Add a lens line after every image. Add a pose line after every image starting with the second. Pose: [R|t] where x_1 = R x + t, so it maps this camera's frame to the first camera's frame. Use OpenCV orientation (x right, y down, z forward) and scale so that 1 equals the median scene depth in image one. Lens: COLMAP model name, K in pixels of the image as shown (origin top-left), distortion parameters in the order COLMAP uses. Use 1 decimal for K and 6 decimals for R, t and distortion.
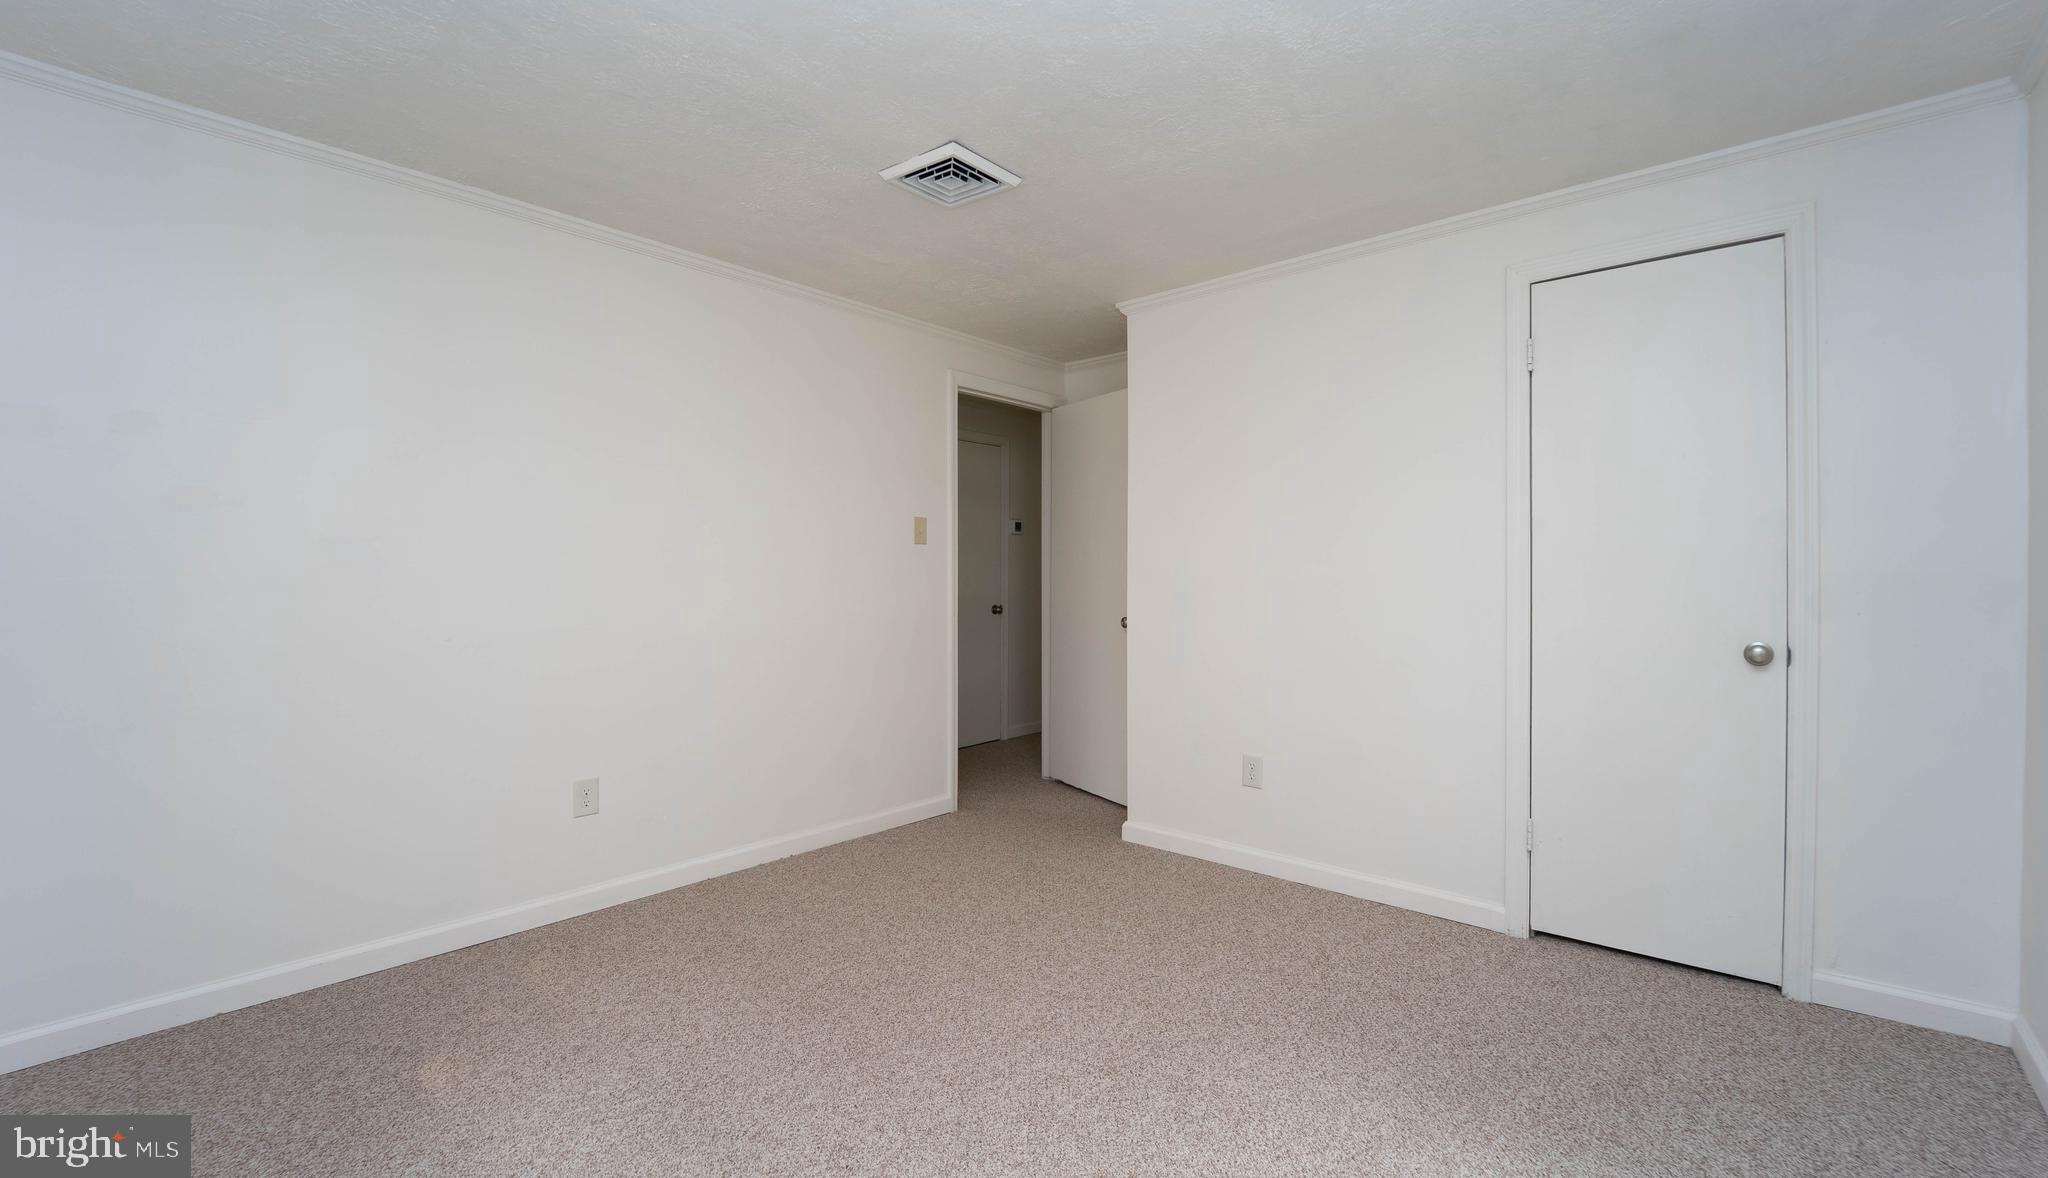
lens RADIAL K [[858.6, 0, 1014.4], [0, 858.6, 576.1], [0, 0, 1]] dist [-0.019117, -0.000271]
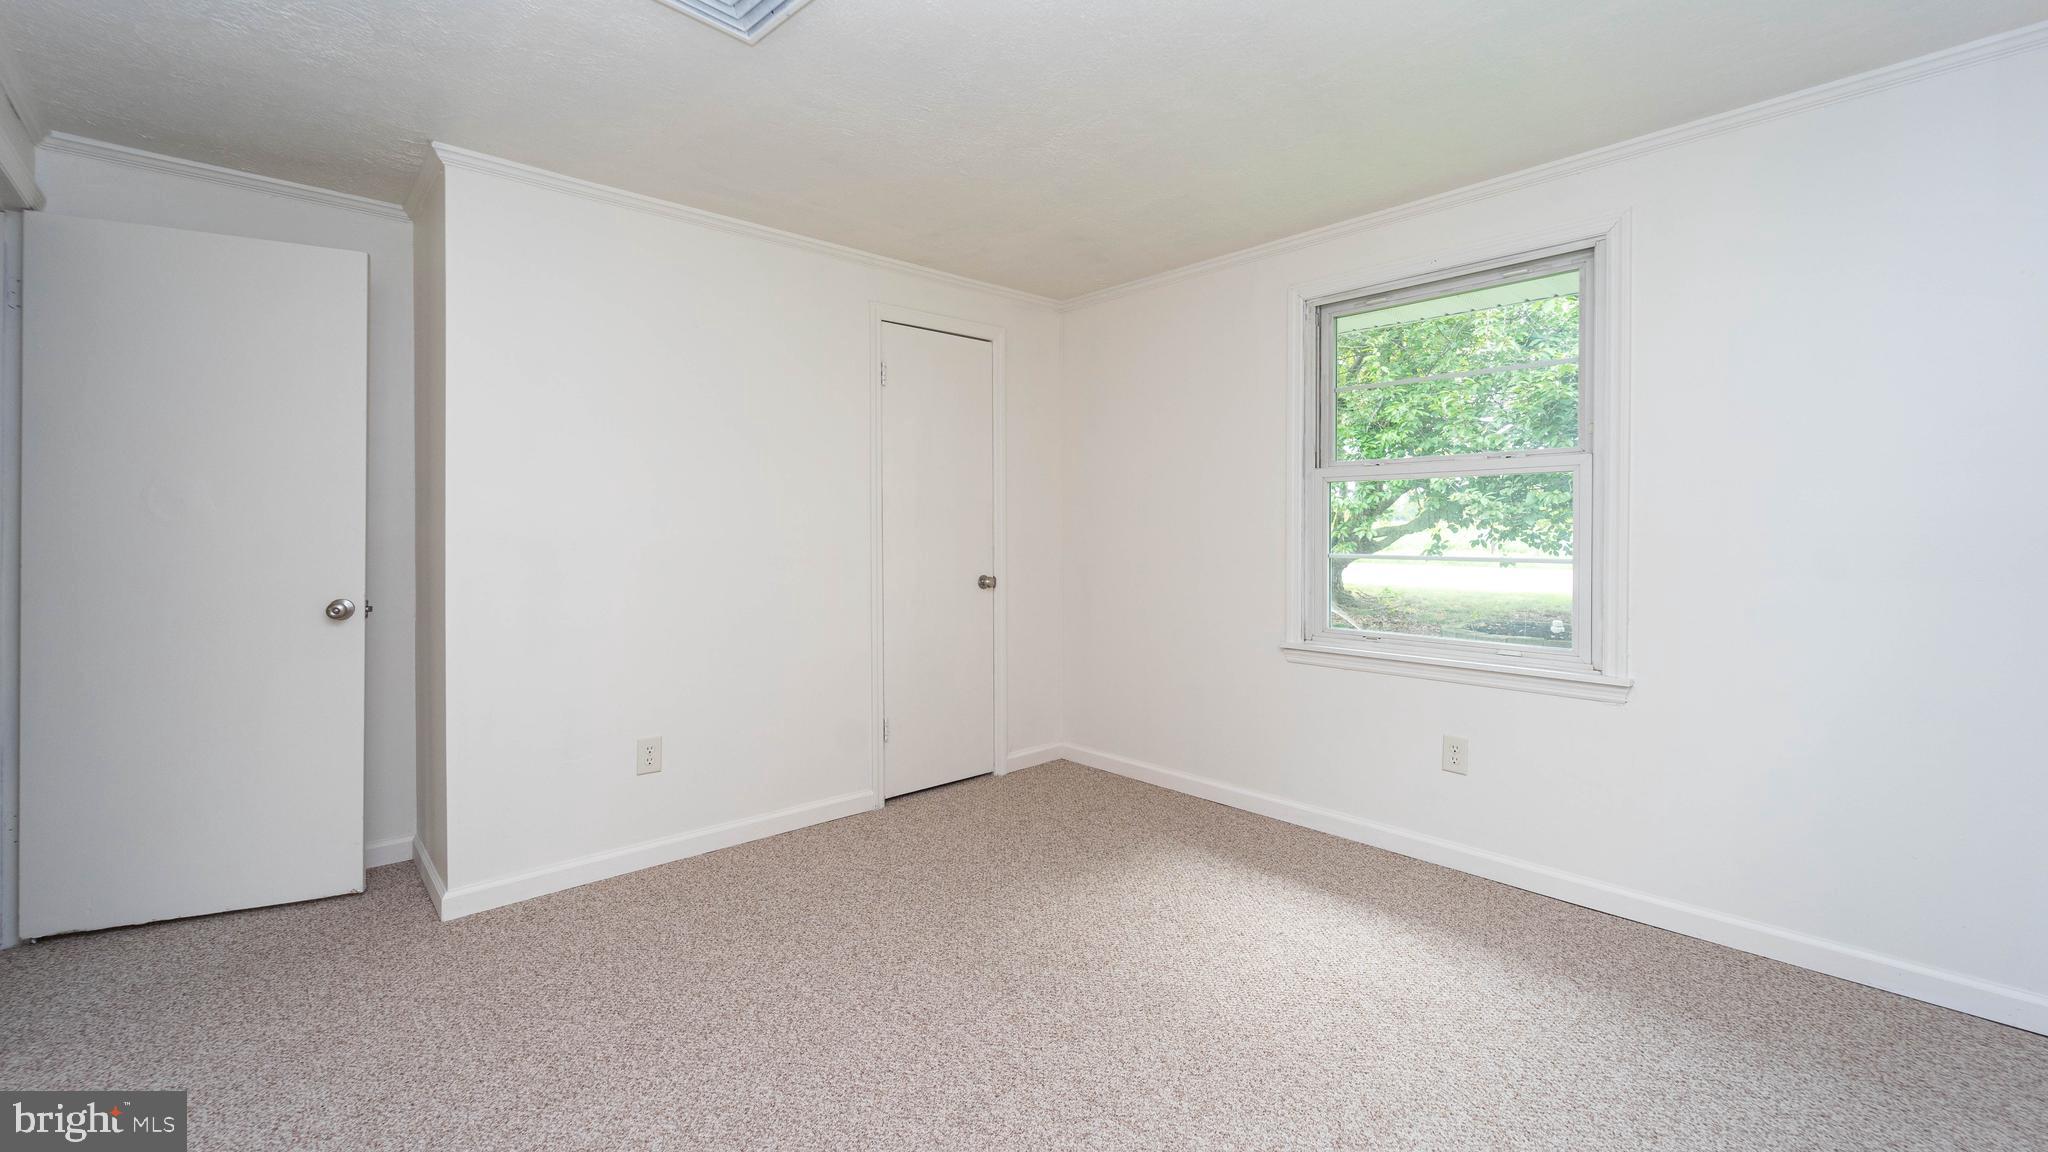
lens RADIAL K [[842.6, 0, 1013.5], [0, 842.6, 584.2], [0, 0, 1]] dist [-0.001122, -0.000172]
pose [[0.103439, -0.060459, 0.992797, -0.681751], [0.005250, 0.998170, 0.060240, -0.010650], [-0.994622, -0.001018, 0.103567, 0.637564]]
